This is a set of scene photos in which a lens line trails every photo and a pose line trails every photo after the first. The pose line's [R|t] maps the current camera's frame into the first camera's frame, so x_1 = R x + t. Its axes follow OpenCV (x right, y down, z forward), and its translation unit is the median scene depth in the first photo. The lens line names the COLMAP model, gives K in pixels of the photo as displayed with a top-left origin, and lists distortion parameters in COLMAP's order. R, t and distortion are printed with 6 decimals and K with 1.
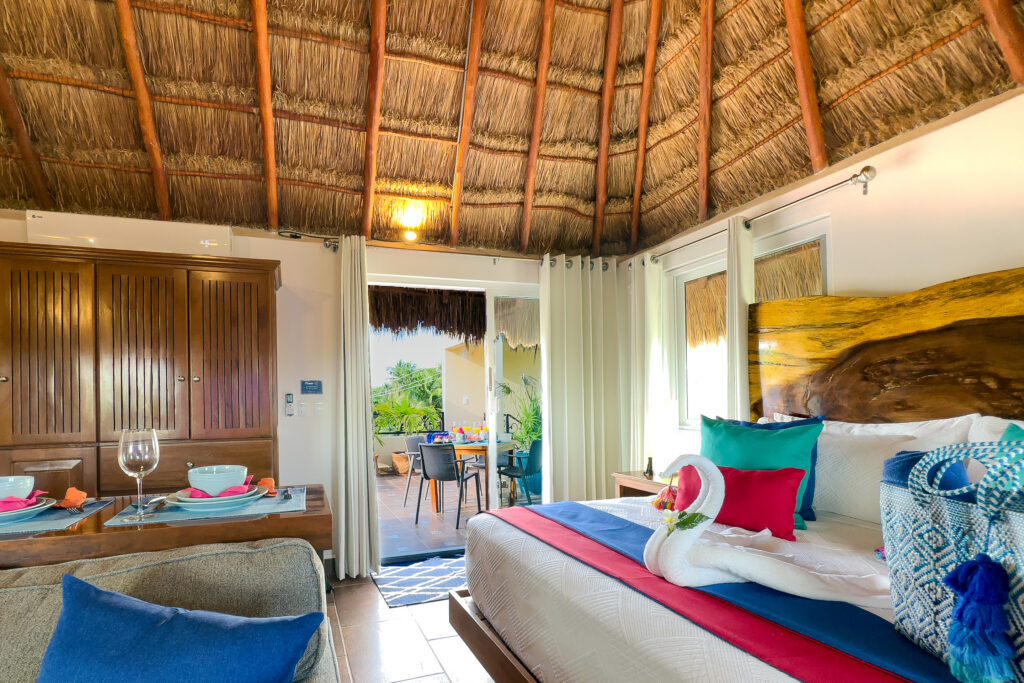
lens RADIAL K [[486.2, 0, 459.4], [0, 486.2, 395.1], [0, 0, 1]] dist [-0.004926, -0.000148]
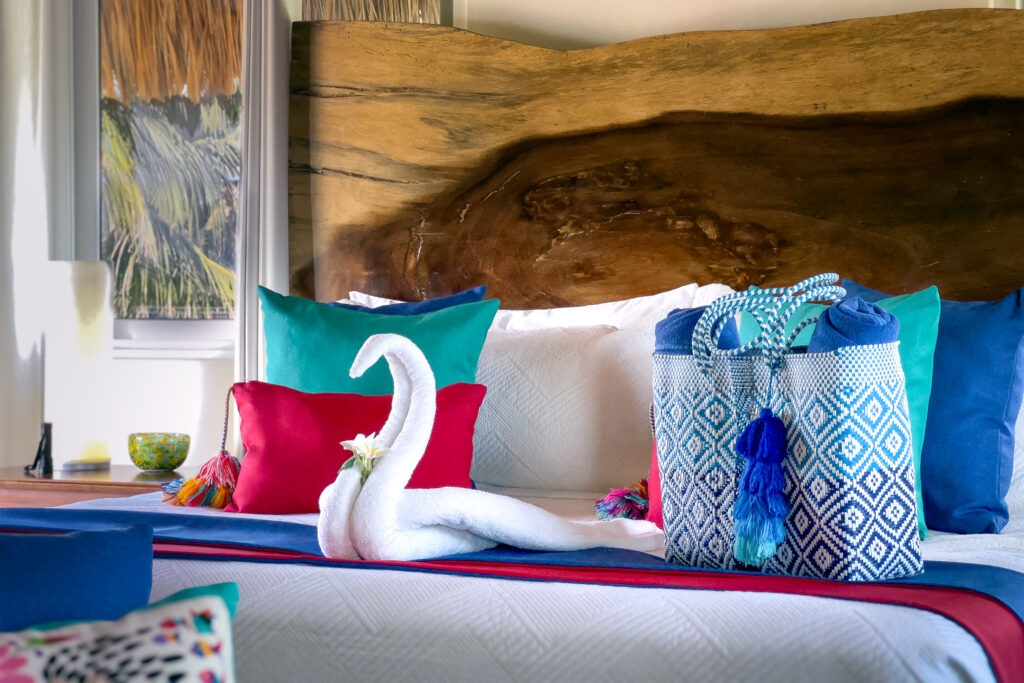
lens RADIAL K [[2376.6, 0, 614.3], [0, 2376.6, 306.9], [0, 0, 1]] dist [0.132686, 0.000000]
pose [[0.656886, 0.007716, 0.753951, -0.841041], [-0.012610, 0.999920, 0.000753, 0.051485], [-0.753885, -0.010002, 0.656931, -0.581609]]
